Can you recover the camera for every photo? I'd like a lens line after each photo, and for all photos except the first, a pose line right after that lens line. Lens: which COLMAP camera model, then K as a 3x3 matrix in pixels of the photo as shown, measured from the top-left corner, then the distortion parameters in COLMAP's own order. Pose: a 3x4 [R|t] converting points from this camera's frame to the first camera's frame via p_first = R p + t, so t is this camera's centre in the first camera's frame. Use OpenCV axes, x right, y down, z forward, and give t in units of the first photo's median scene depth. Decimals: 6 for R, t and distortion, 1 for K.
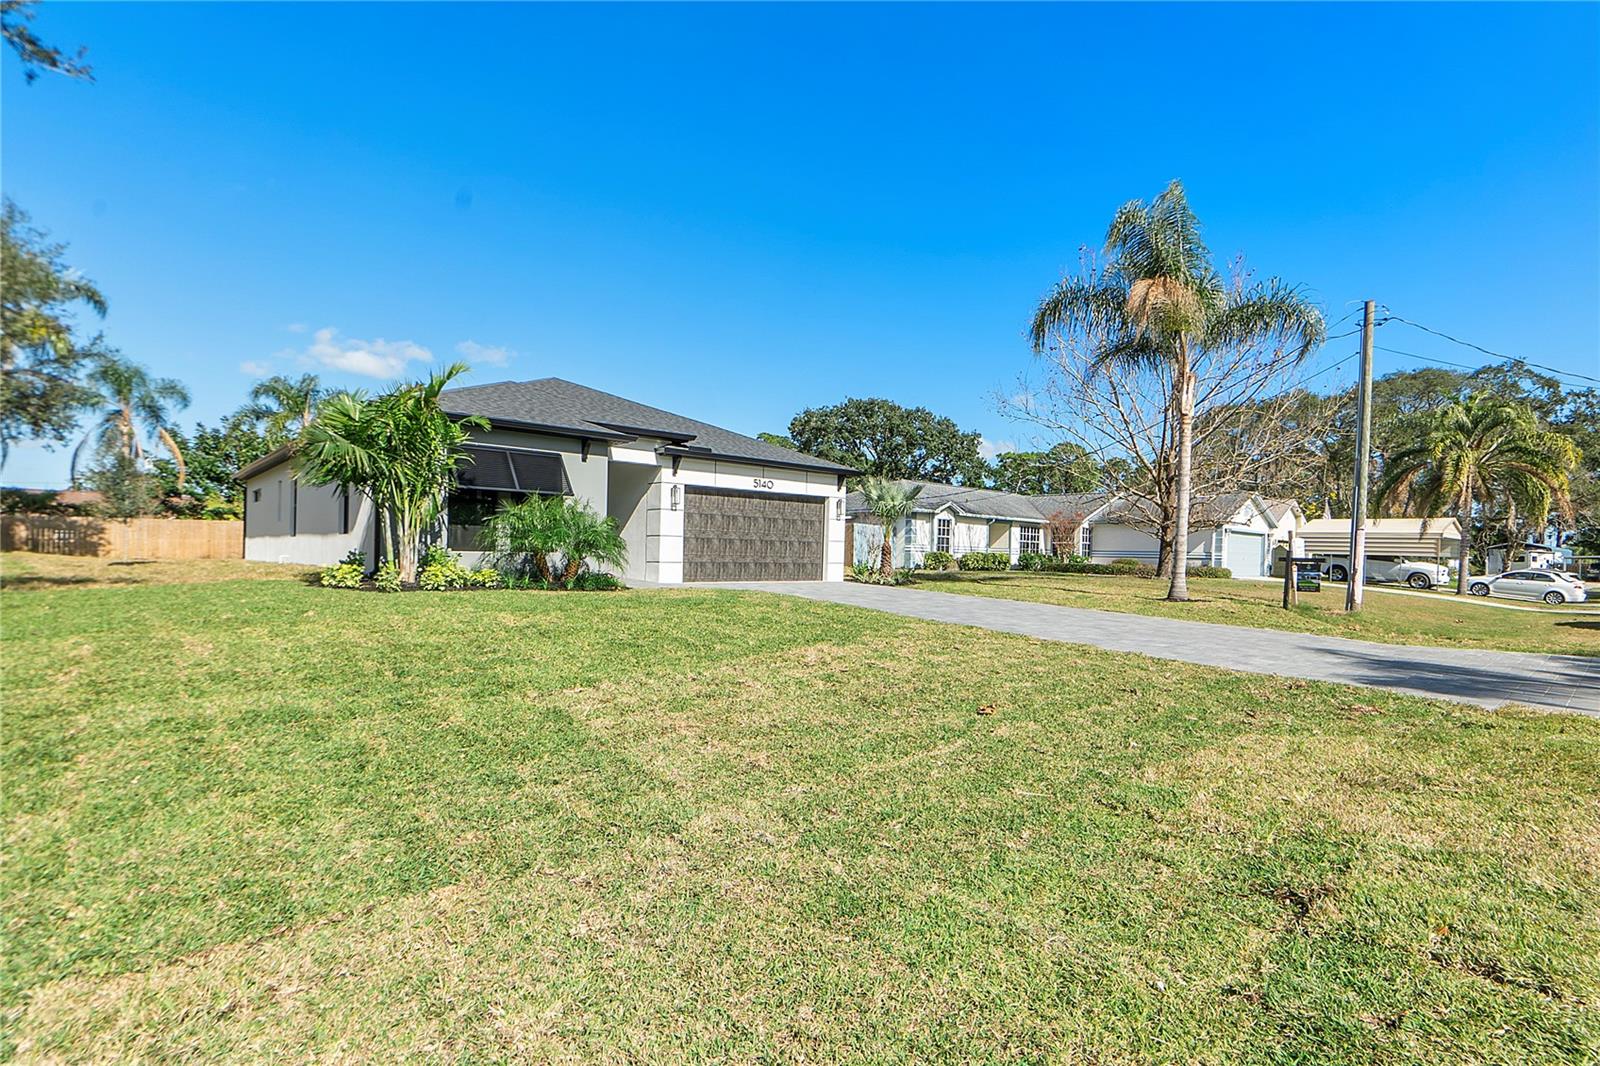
lens RADIAL K [[761.0, 0, 795.9], [0, 761.0, 554.4], [0, 0, 1]] dist [-0.006072, -0.000205]
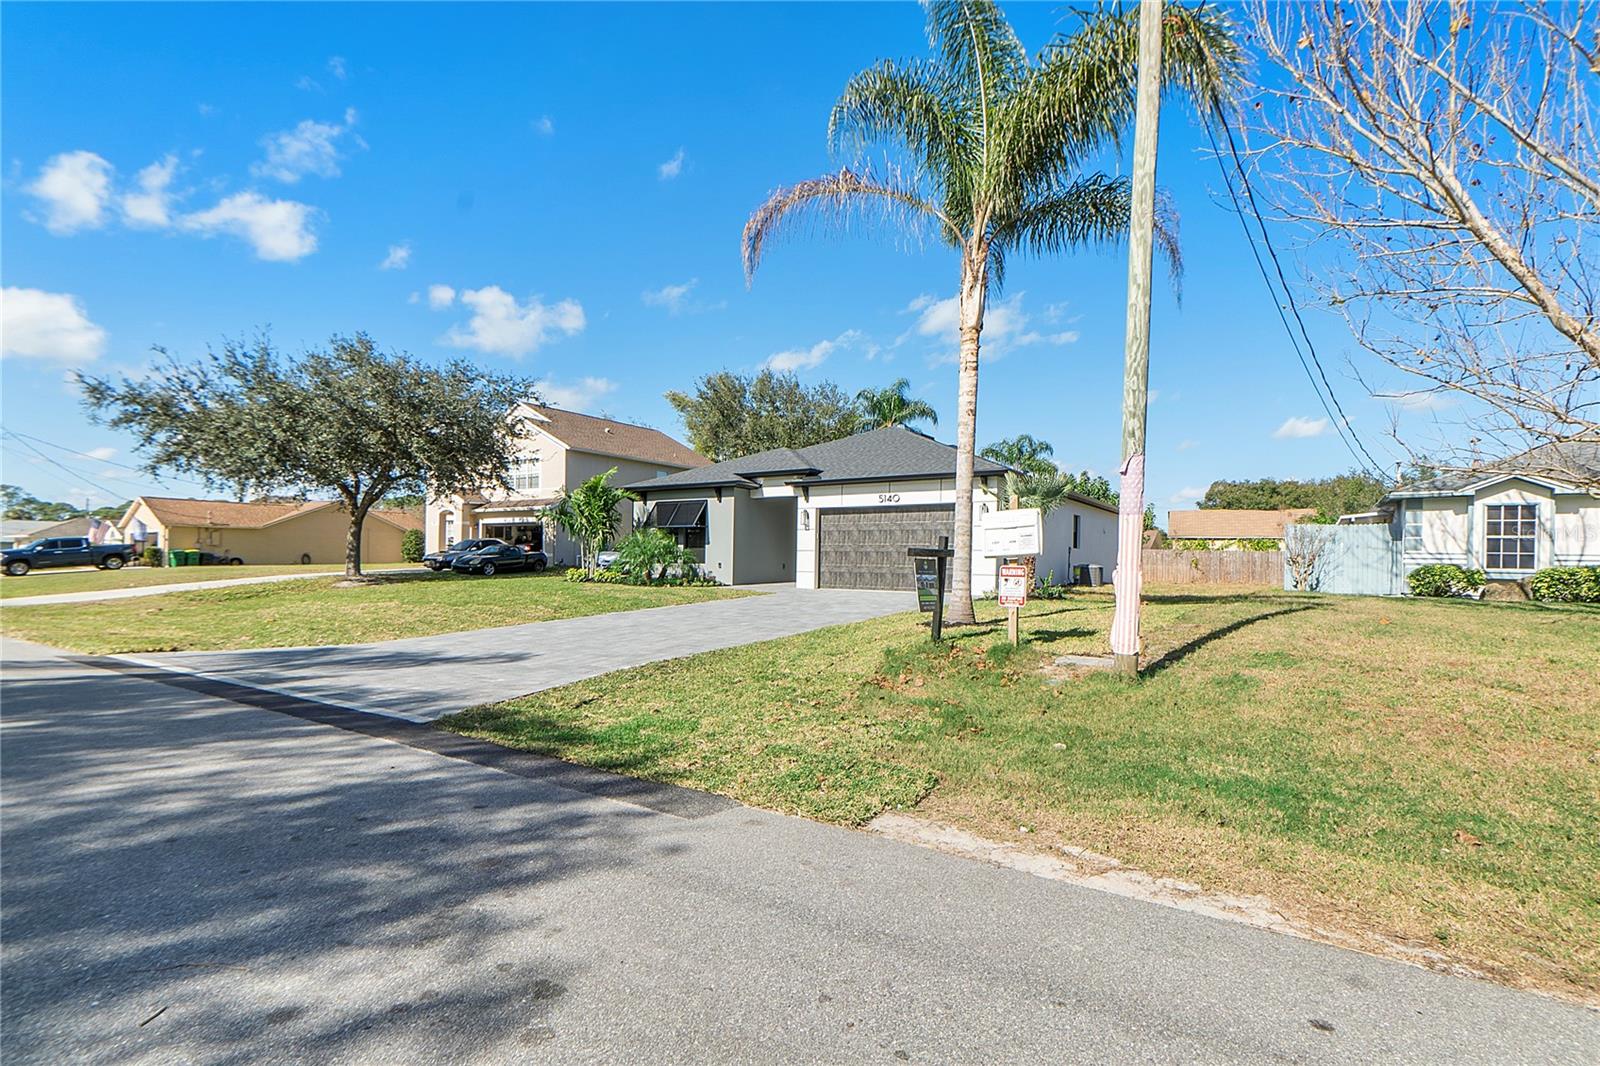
lens RADIAL K [[745.4, 0, 781.8], [0, 745.4, 536.6], [0, 0, 1]] dist [-0.000525, 0.000147]
pose [[0.240543, -0.051860, -0.969252, 0.852434], [-0.014628, 0.998265, -0.057043, 0.019865], [0.970528, 0.027900, 0.239367, 0.561207]]
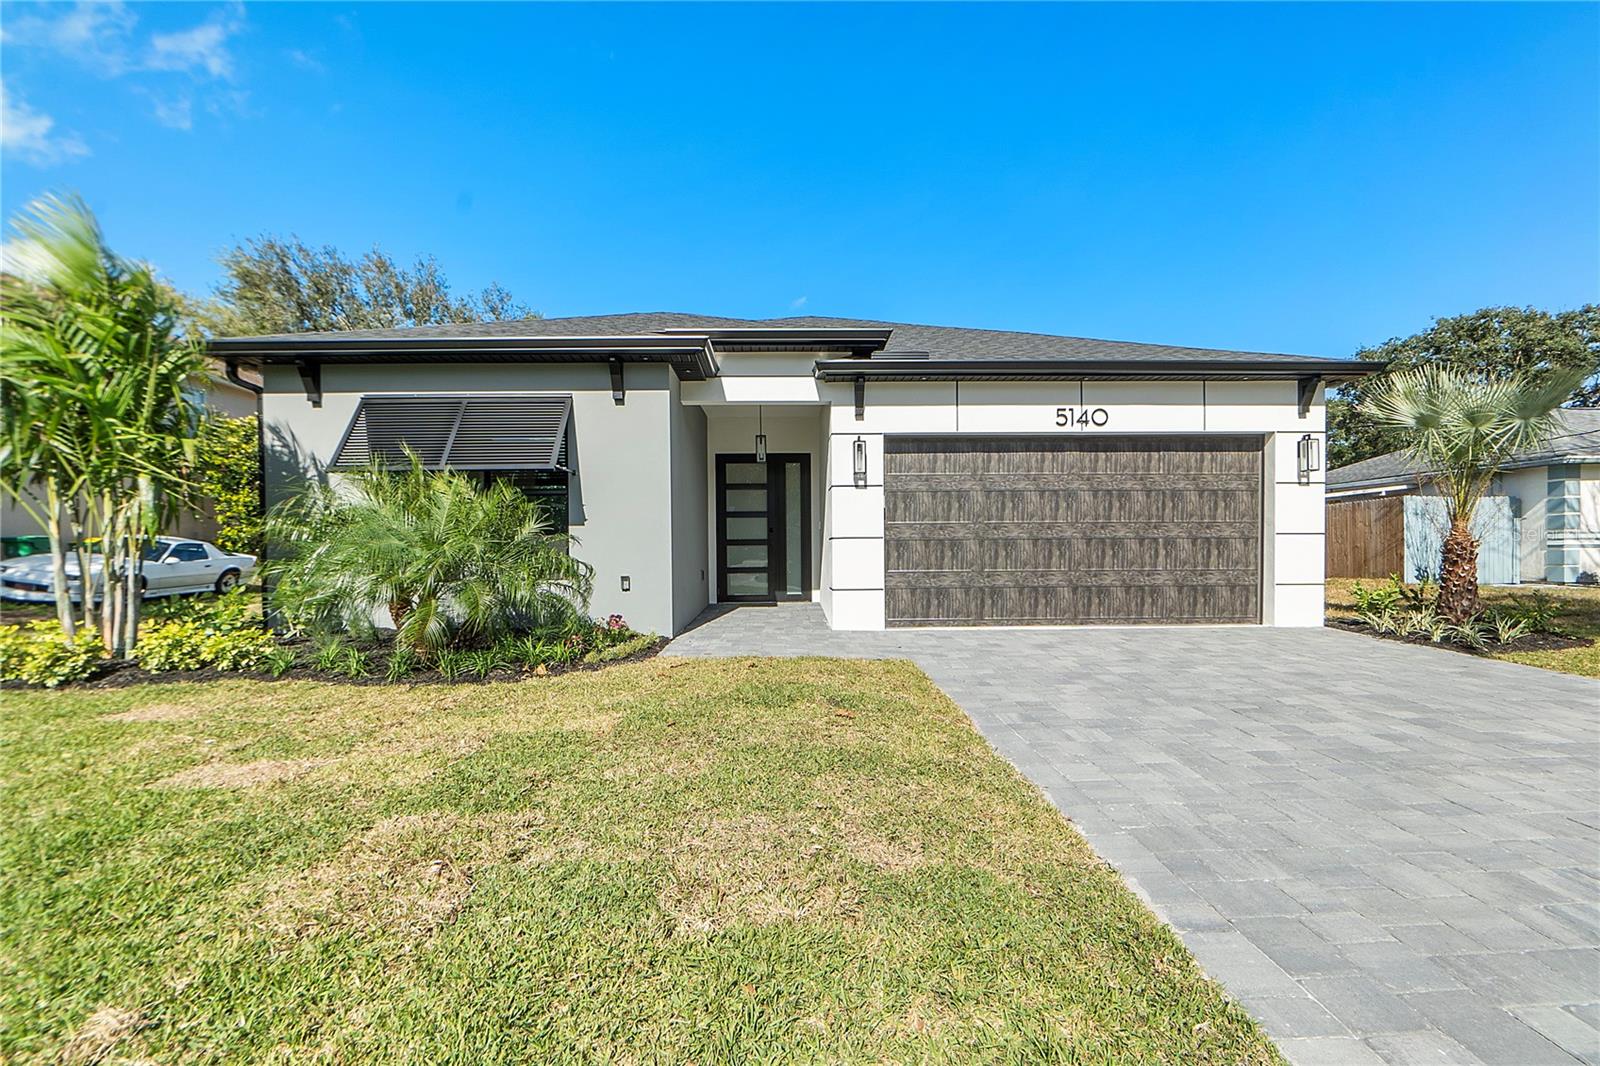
lens RADIAL K [[708.1, 0, 803.9], [0, 708.1, 564.6], [0, 0, 1]] dist [-0.003864, -0.000466]
pose [[0.771986, -0.022068, -0.635257, 0.091118], [0.025049, 0.999677, -0.004288, -0.004713], [0.635146, -0.012603, 0.772289, 0.514494]]
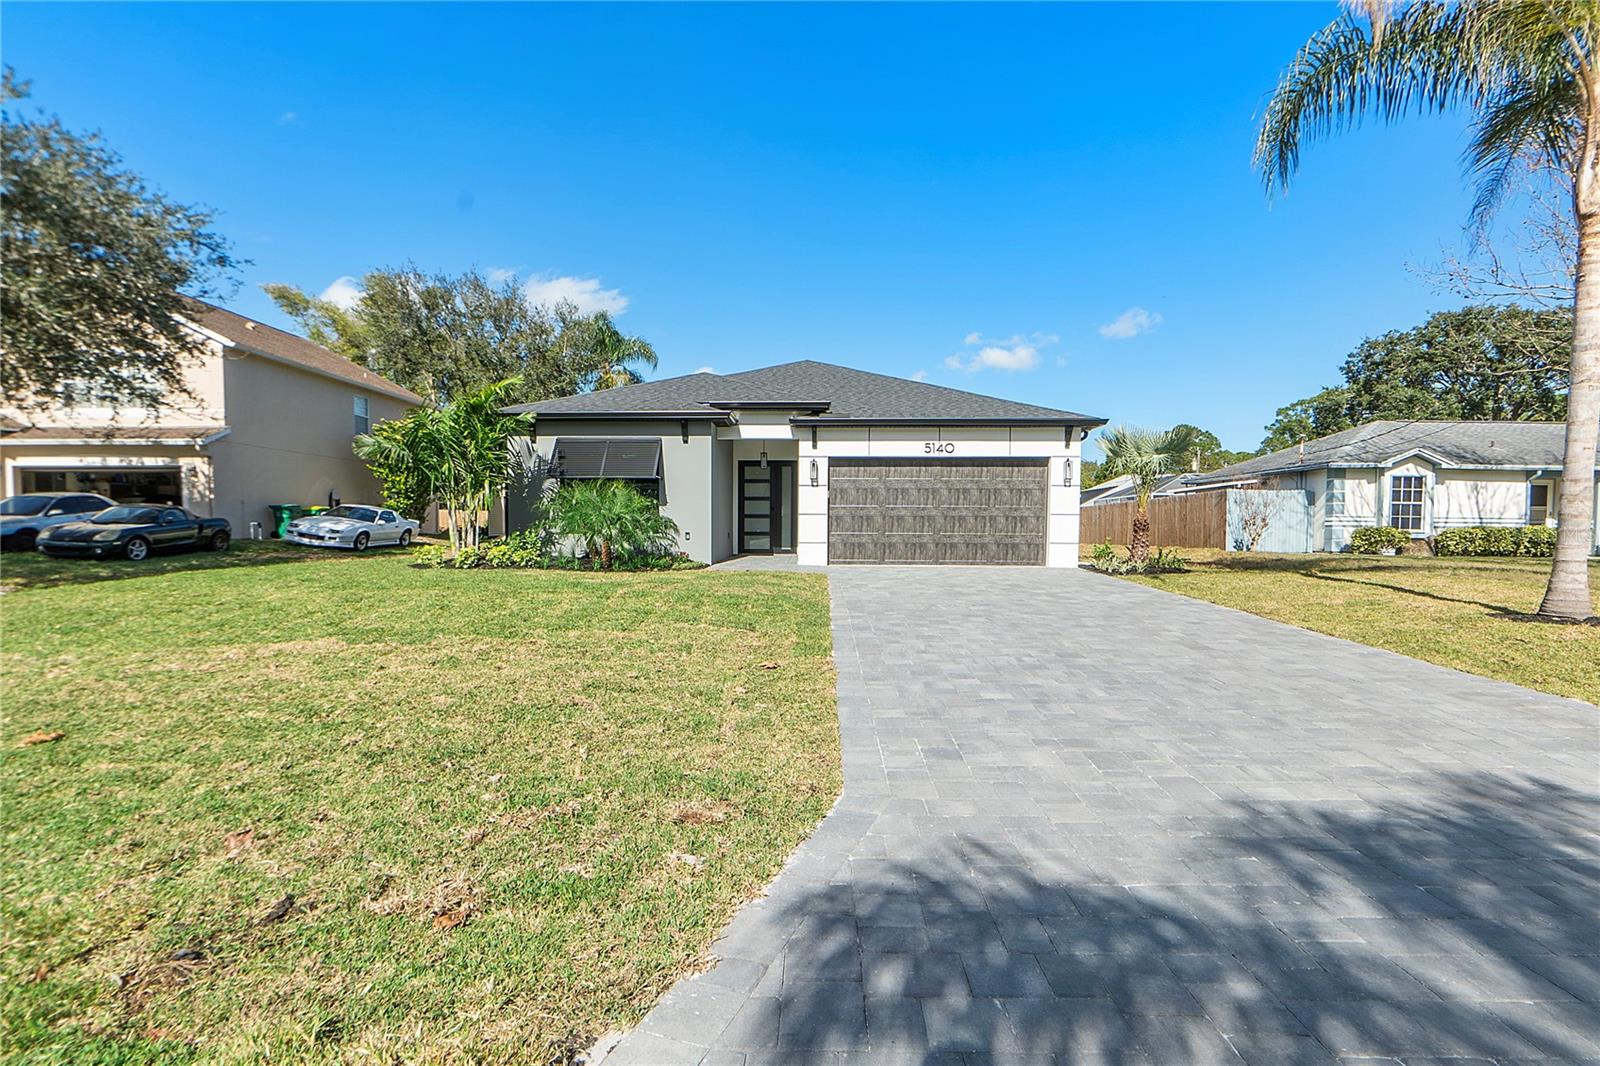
lens RADIAL K [[761.0, 0, 795.9], [0, 761.0, 554.4], [0, 0, 1]] dist [-0.006072, -0.000205]
pose [[0.727775, 0.002146, -0.685812, 0.380821], [0.009016, 0.999879, 0.012696, 0.010511], [0.685756, -0.015423, 0.727668, 0.265008]]
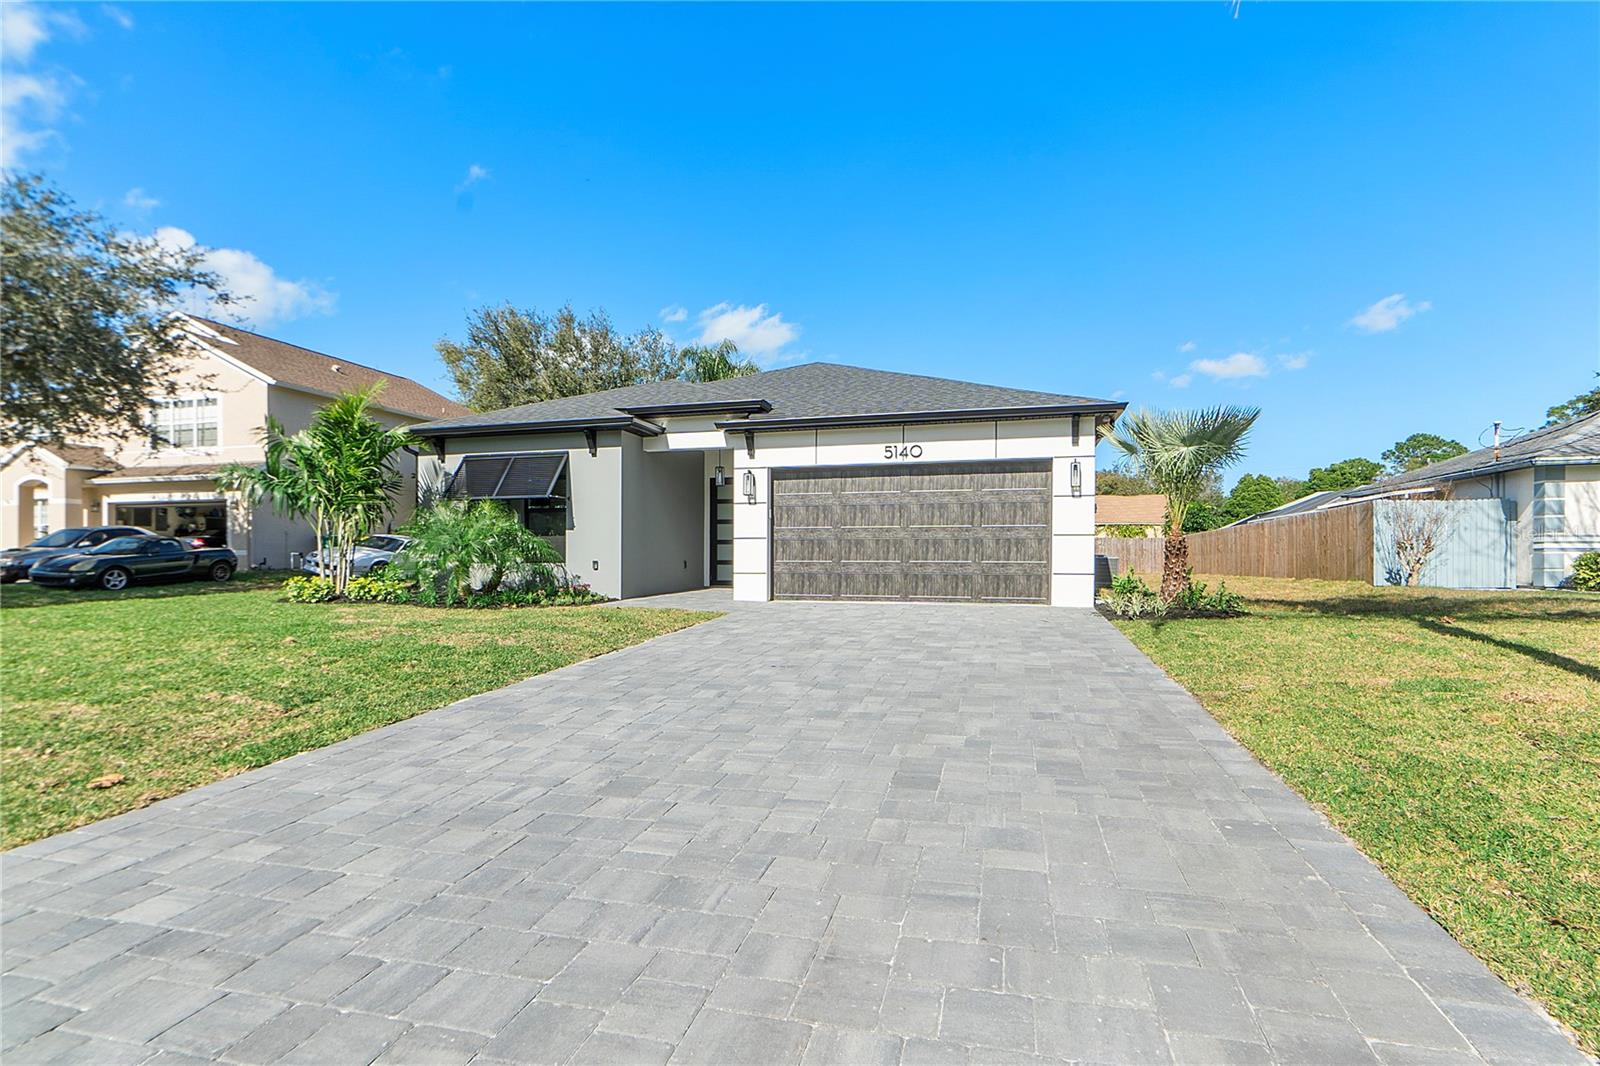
lens RADIAL K [[761.0, 0, 795.9], [0, 761.0, 554.4], [0, 0, 1]] dist [-0.006072, -0.000205]
pose [[0.546450, -0.028706, -0.837000, 0.411097], [0.007229, 0.999537, -0.029561, 0.011896], [0.837460, 0.010103, 0.546405, 0.527523]]
